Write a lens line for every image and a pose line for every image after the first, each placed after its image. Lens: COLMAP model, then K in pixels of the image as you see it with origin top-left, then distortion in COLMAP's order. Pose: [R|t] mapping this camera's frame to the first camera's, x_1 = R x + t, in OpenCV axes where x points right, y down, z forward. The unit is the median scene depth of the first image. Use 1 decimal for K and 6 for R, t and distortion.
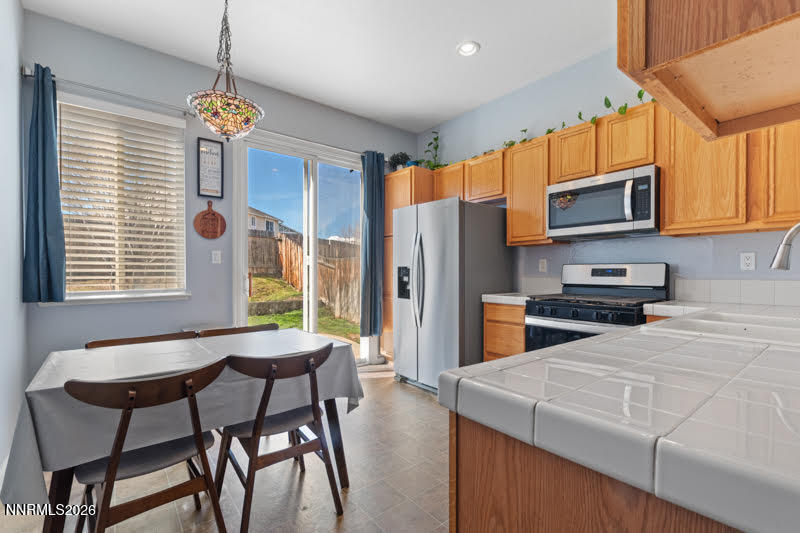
lens RADIAL K [[362.9, 0, 402.0], [0, 362.9, 277.7], [0, 0, 1]] dist [0.000213, 0.000056]
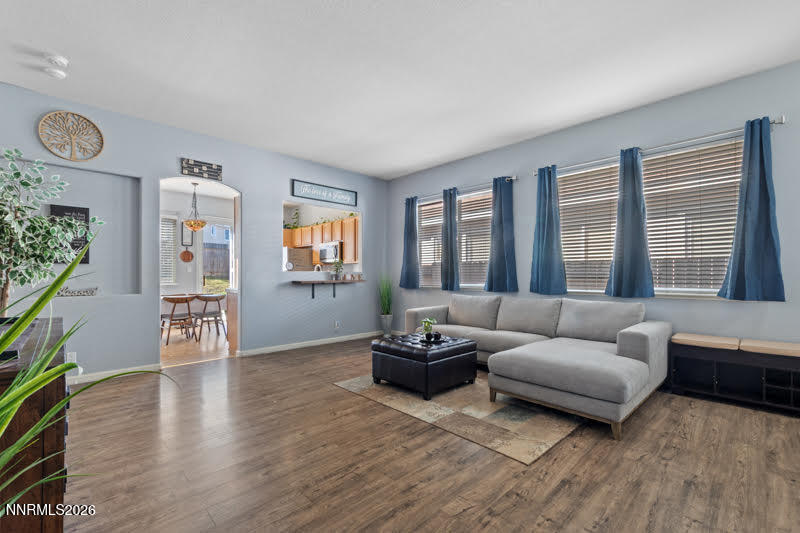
lens RADIAL K [[344.4, 0, 396.9], [0, 344.4, 279.6], [0, 0, 1]] dist [0.000456, 0.000005]
pose [[0.995437, -0.000300, 0.095424, 0.769306], [0.000523, 0.999997, -0.002312, 0.019571], [-0.095423, 0.002351, 0.995434, -1.687269]]
